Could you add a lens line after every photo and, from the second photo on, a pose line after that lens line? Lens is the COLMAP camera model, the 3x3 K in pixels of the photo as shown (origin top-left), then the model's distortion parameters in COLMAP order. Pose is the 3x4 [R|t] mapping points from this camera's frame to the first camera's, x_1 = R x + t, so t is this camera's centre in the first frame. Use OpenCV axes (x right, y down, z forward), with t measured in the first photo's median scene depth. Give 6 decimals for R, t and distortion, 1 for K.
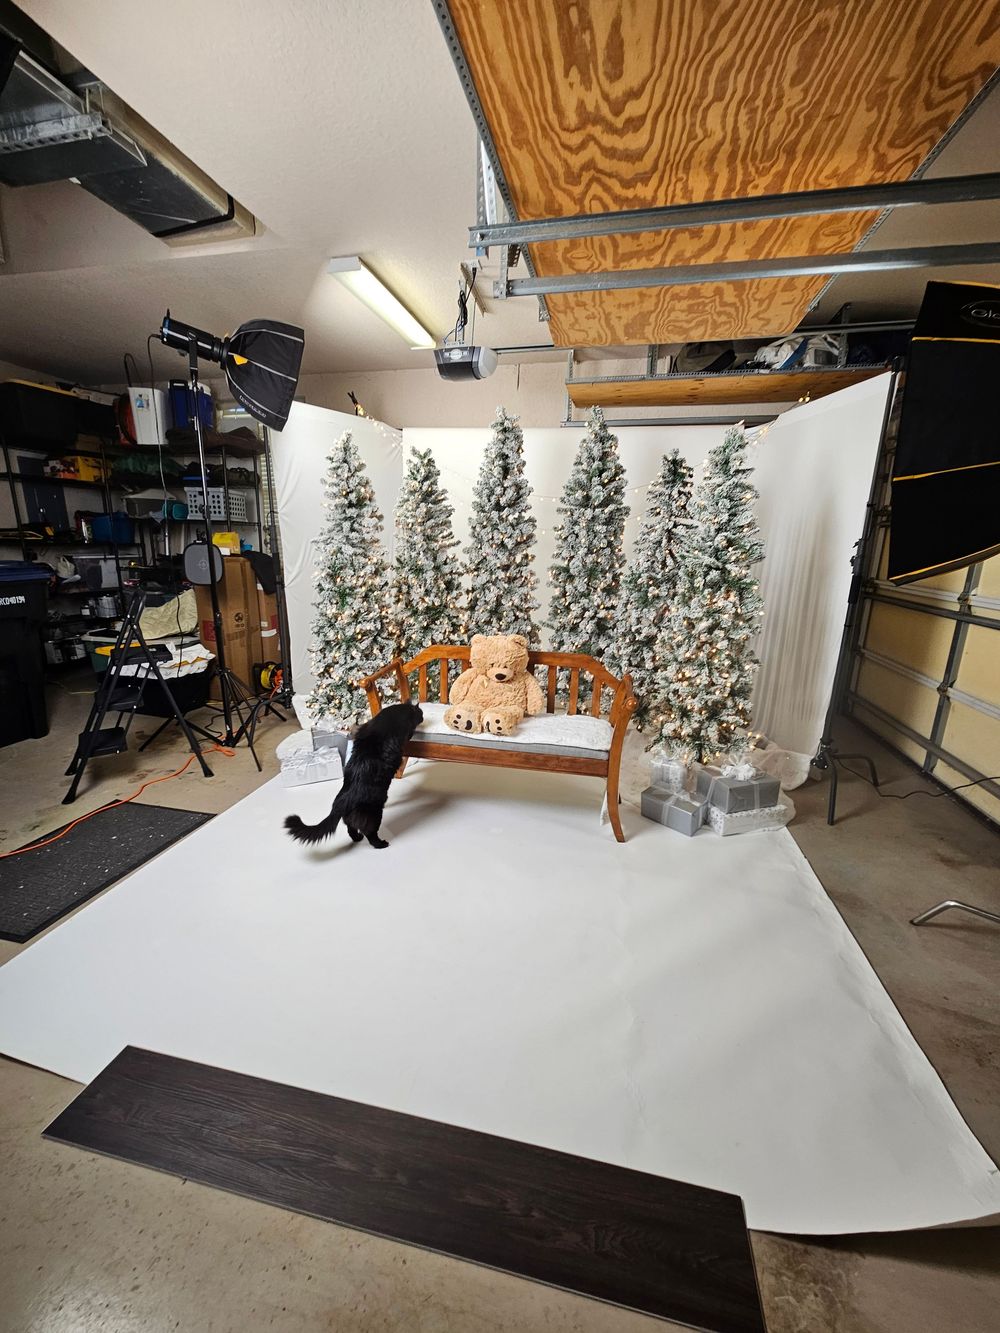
lens RADIAL K [[547.0, 0, 495.8], [0, 547.0, 671.8], [0, 0, 1]] dist [-0.002052, 0.000119]
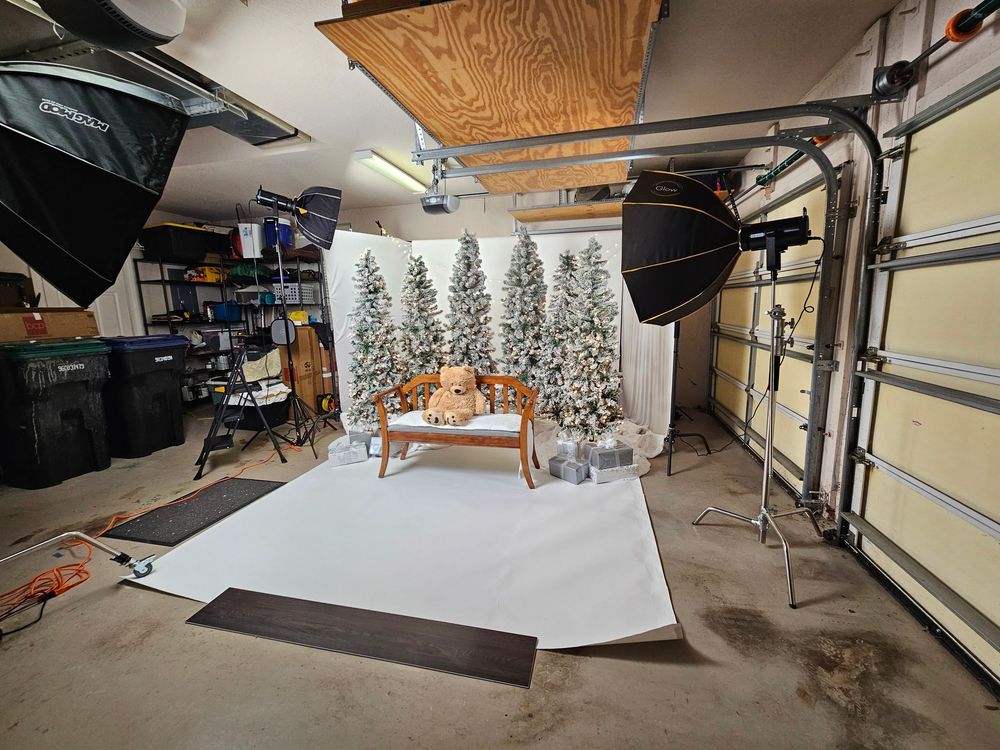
lens RADIAL K [[410.4, 0, 504.1], [0, 410.4, 370.5], [0, 0, 1]] dist [-0.002052, 0.000119]
pose [[0.999047, -0.041102, -0.014702, 0.145523], [0.039759, 0.995823, -0.082196, 0.047070], [0.018019, 0.081533, 0.996508, -0.203379]]
